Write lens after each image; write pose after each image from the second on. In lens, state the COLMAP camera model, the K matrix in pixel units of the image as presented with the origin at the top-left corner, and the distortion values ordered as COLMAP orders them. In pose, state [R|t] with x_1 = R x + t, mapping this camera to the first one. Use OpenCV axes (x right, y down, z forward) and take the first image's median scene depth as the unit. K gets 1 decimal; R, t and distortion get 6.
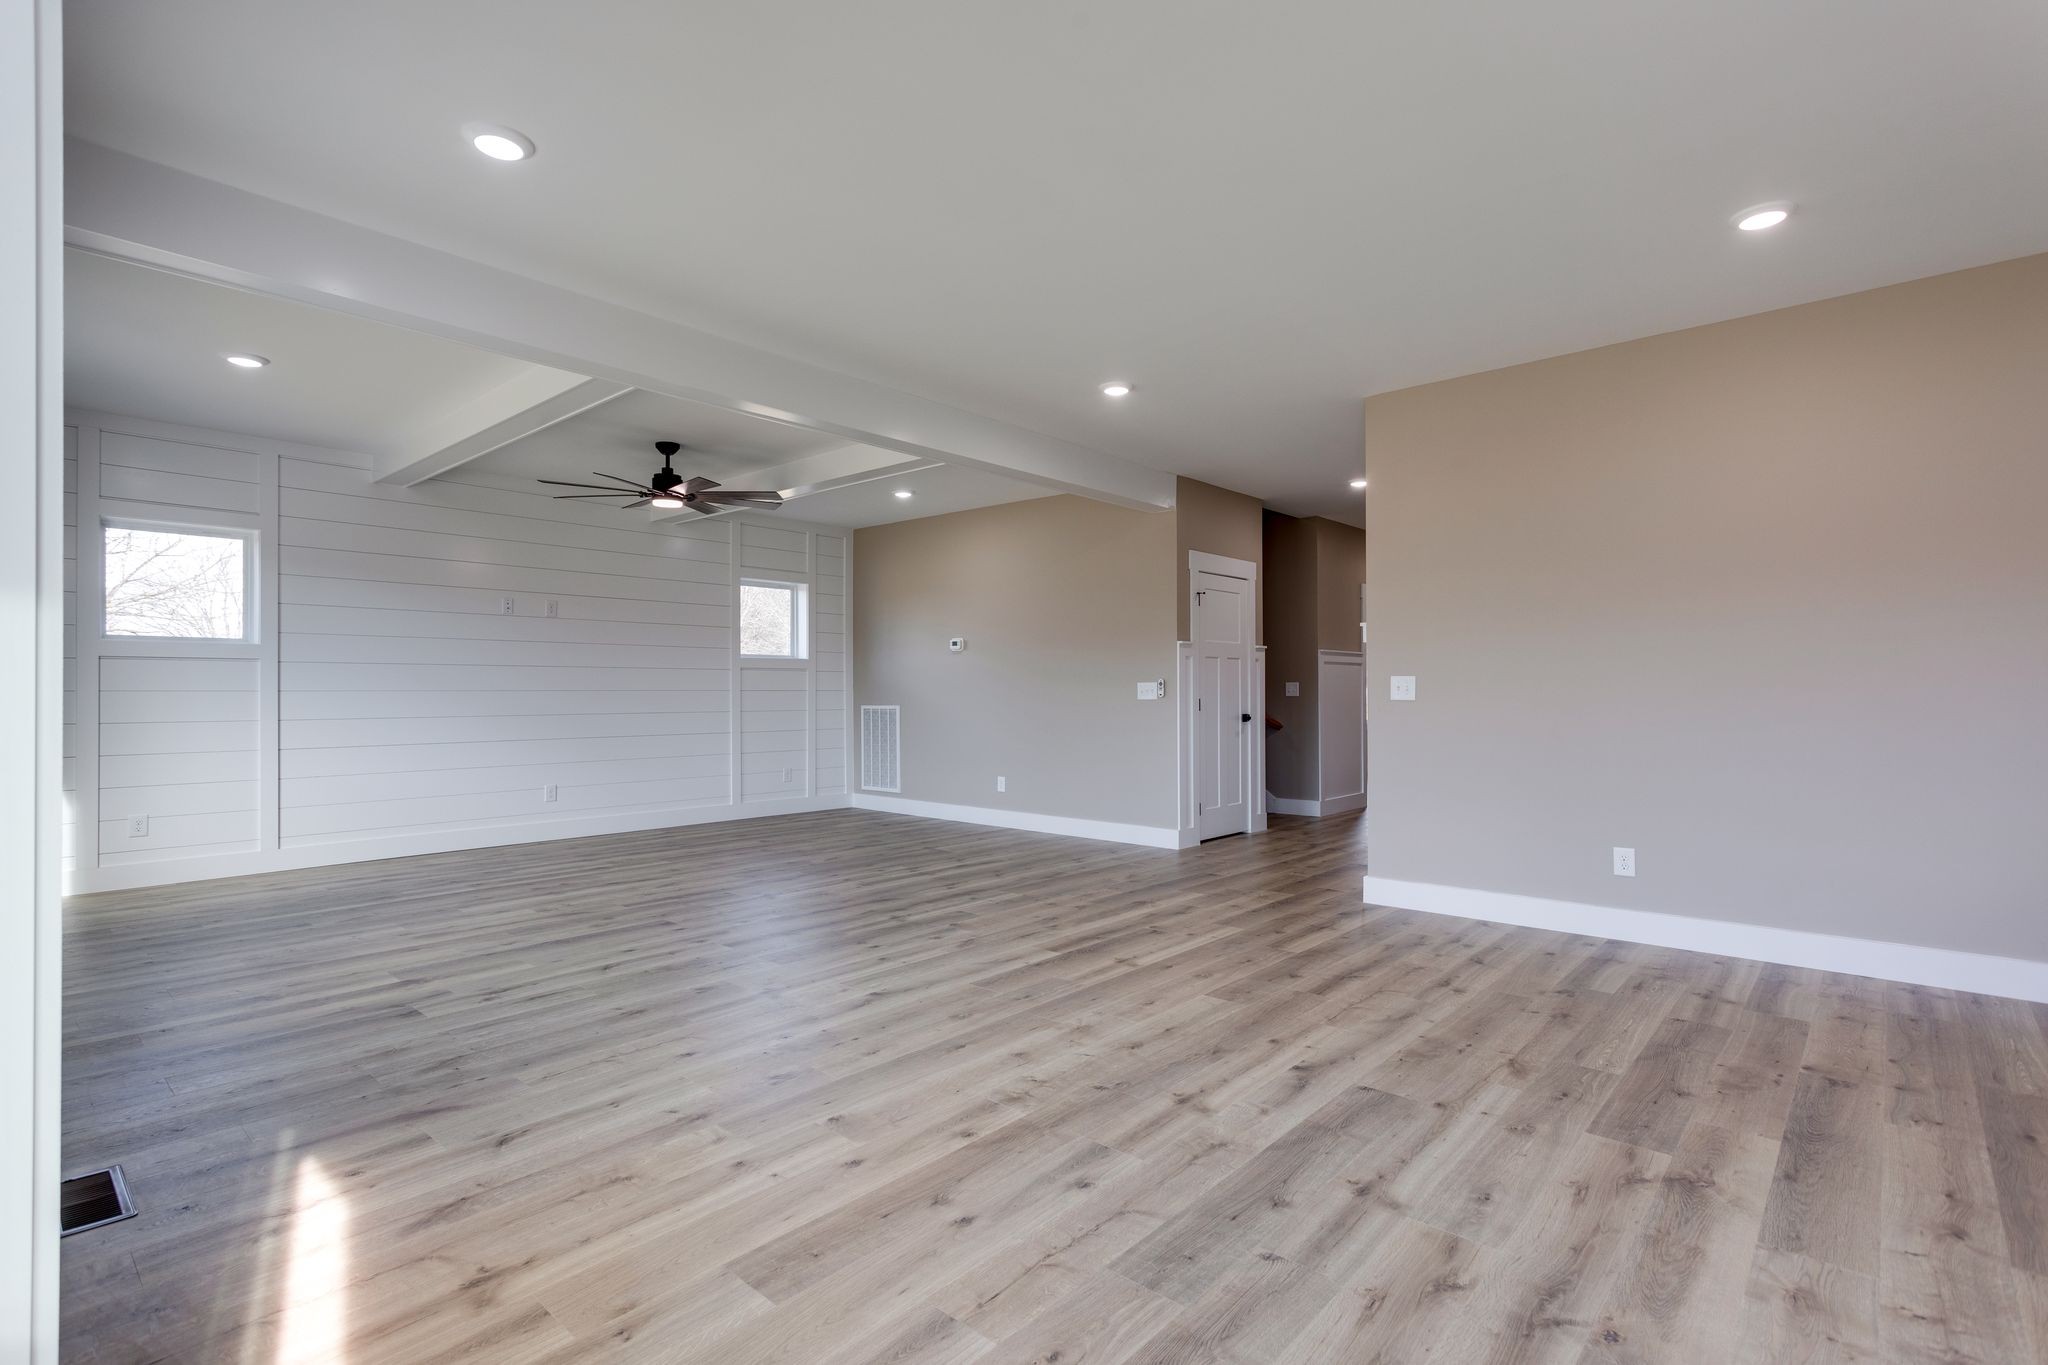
lens RADIAL K [[965.1, 0, 1024.0], [0, 965.1, 682.5], [0, 0, 1]] dist [0.002446, 0.002237]
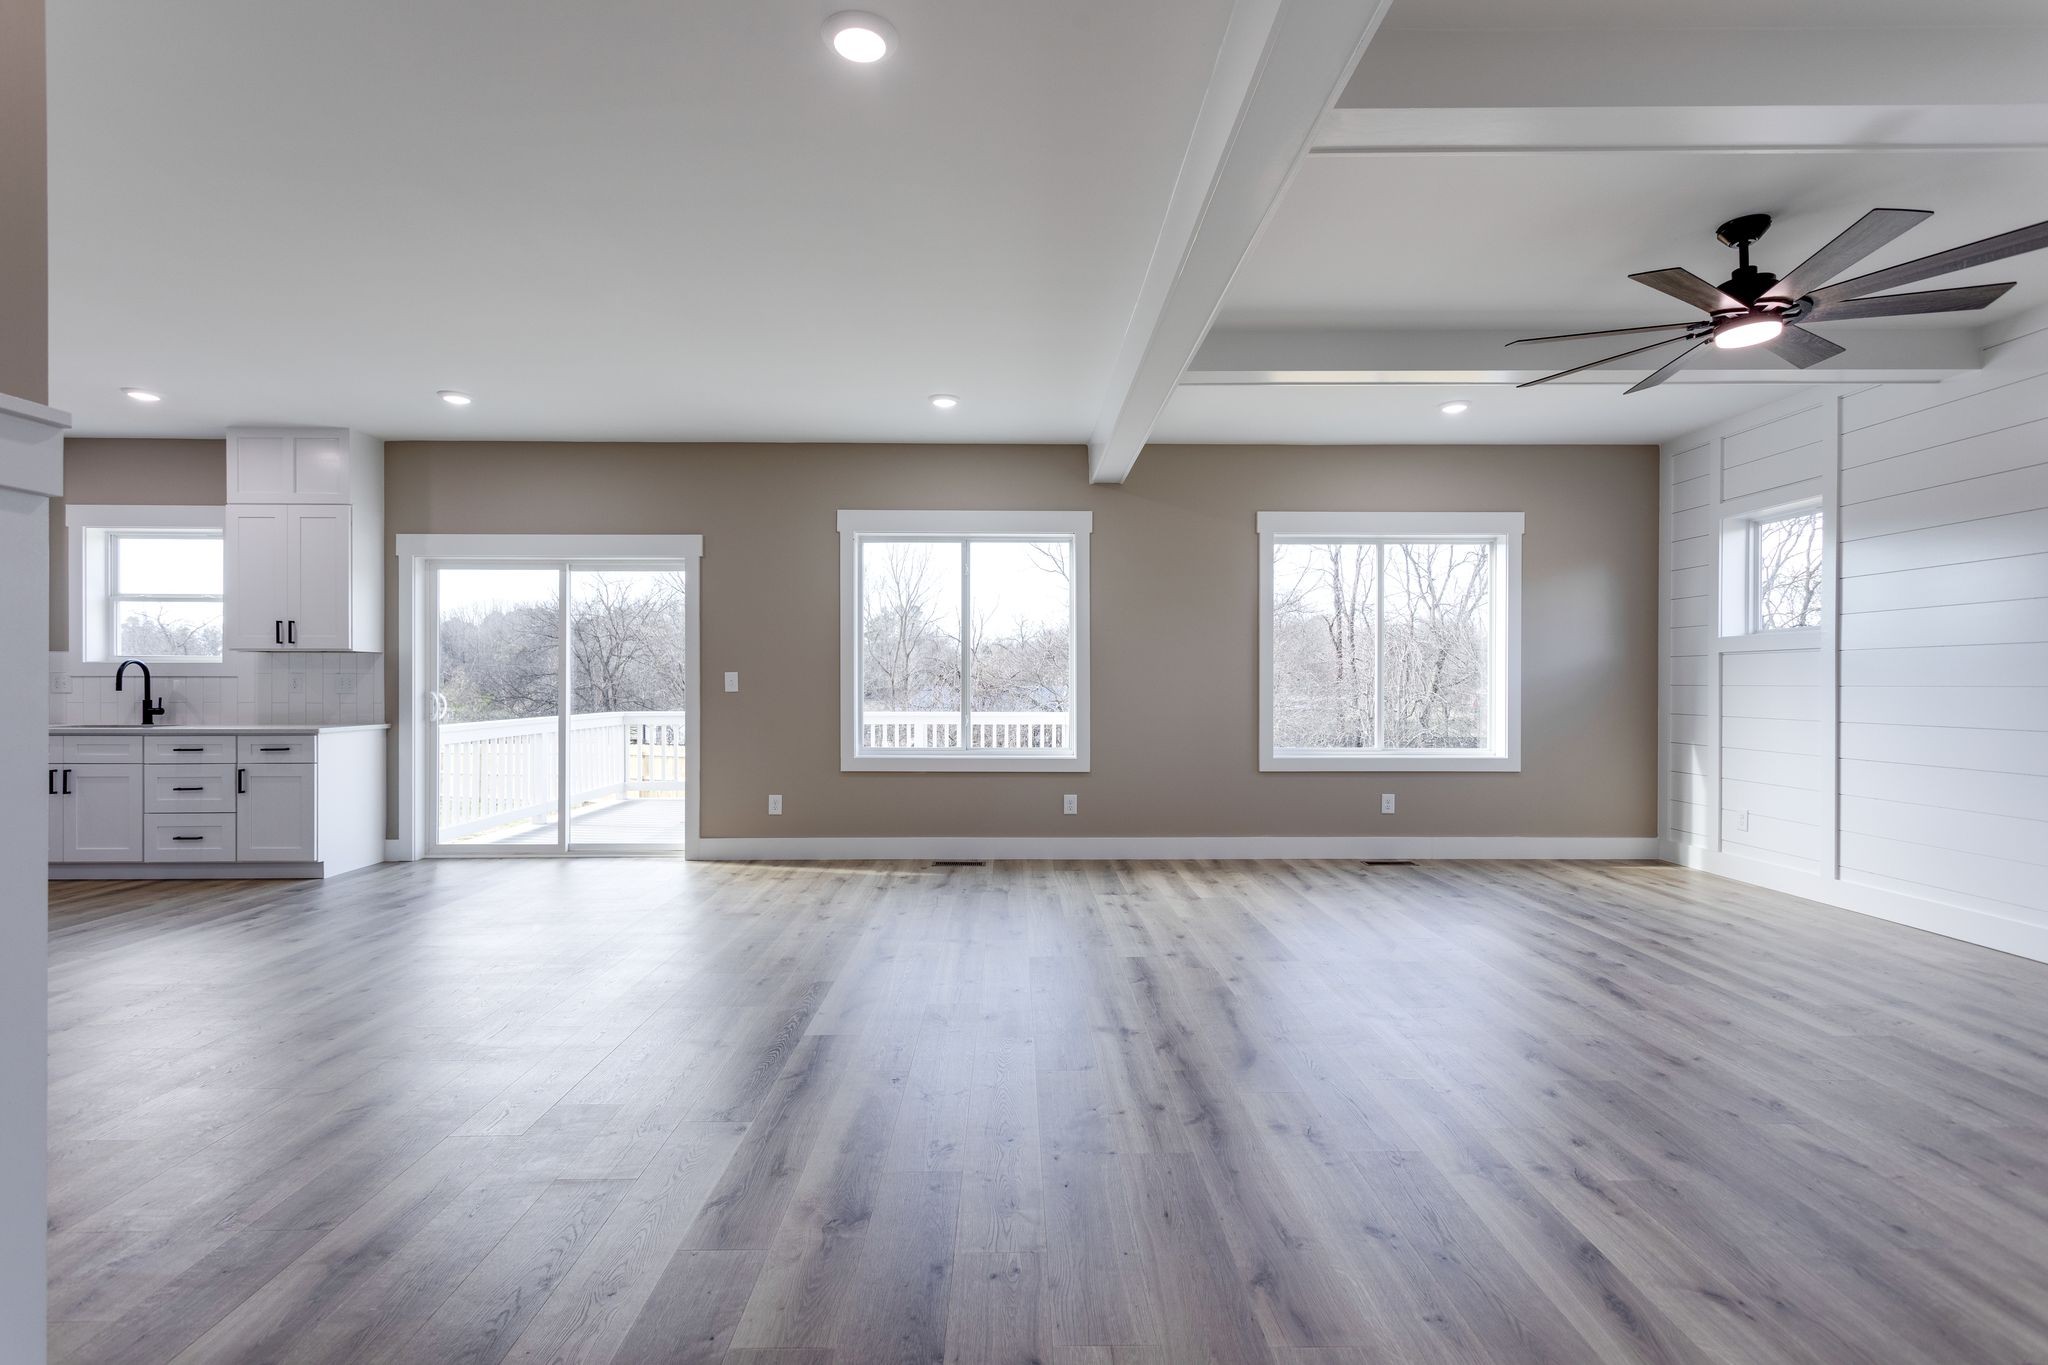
lens RADIAL K [[965.1, 0, 1024.0], [0, 965.1, 682.5], [0, 0, 1]] dist [0.002446, 0.002237]
pose [[-0.738353, -0.000236, -0.674415, 0.436153], [0.006717, 0.999948, -0.007704, 0.011745], [0.674381, -0.010218, -0.738313, 1.740162]]
